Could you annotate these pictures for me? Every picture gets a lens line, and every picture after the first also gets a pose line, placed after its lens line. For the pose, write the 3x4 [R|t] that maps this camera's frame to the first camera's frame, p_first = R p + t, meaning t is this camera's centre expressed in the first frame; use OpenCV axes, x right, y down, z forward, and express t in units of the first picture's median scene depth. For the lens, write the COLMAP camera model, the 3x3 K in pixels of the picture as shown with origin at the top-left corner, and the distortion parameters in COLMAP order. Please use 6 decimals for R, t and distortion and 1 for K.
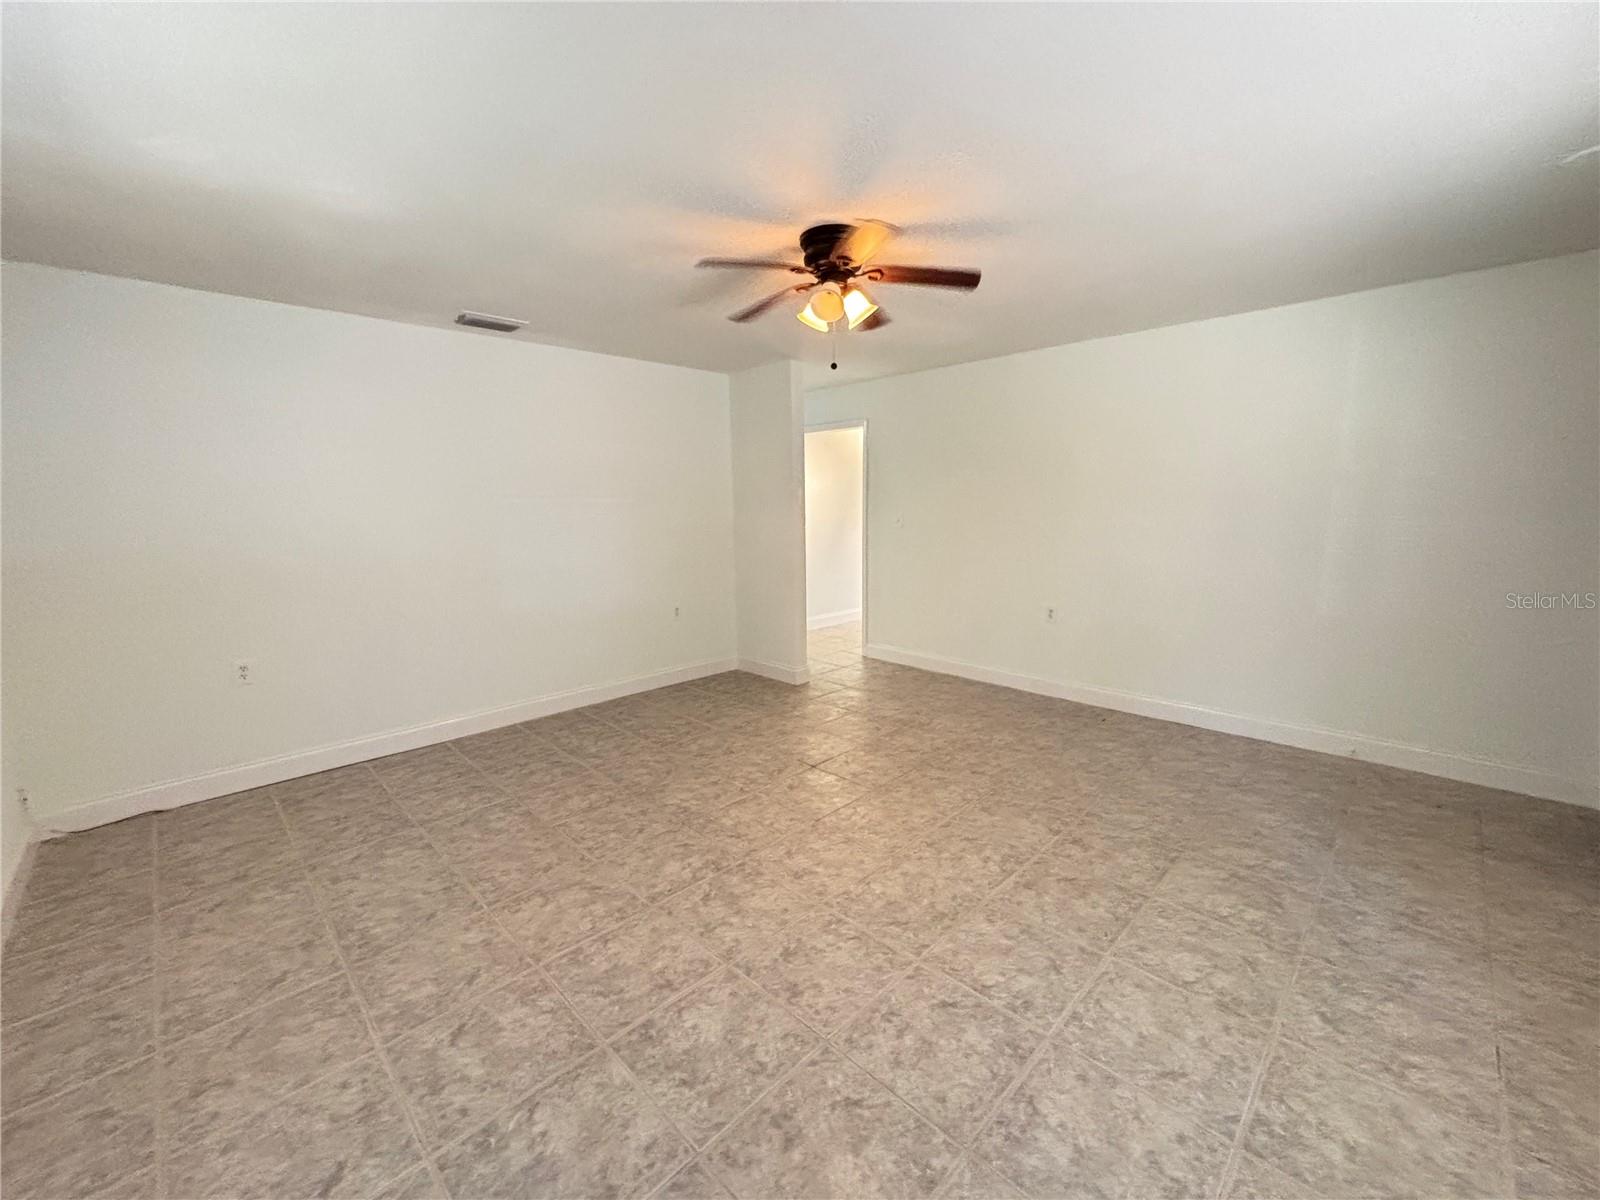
lens RADIAL K [[647.1, 0, 800.9], [0, 647.1, 597.6], [0, 0, 1]] dist [-0.000636, 0.001183]
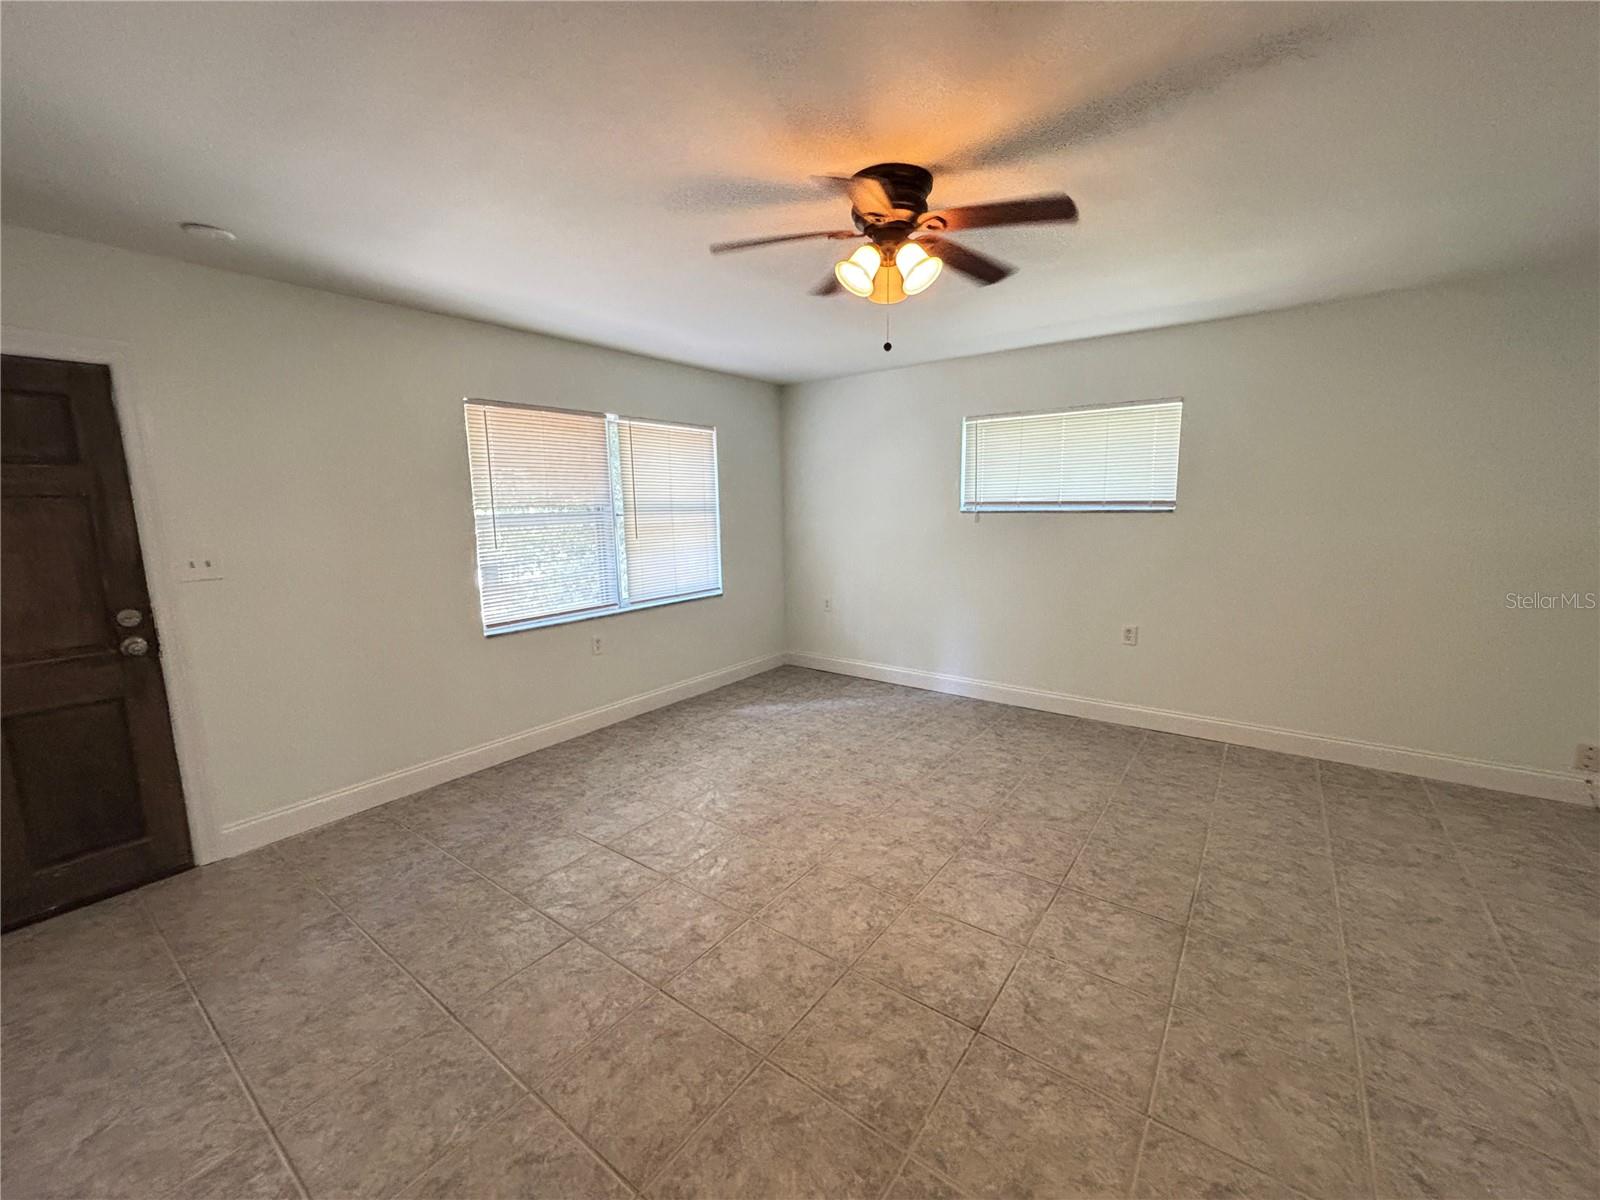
lens RADIAL K [[647.1, 0, 793.3], [0, 647.1, 596.3], [0, 0, 1]] dist [-0.000636, 0.001183]
pose [[-0.990369, 0.049710, -0.129218, 0.292488], [0.009846, 0.956244, 0.292403, -0.303360], [0.138100, 0.288315, -0.947525, 1.865522]]
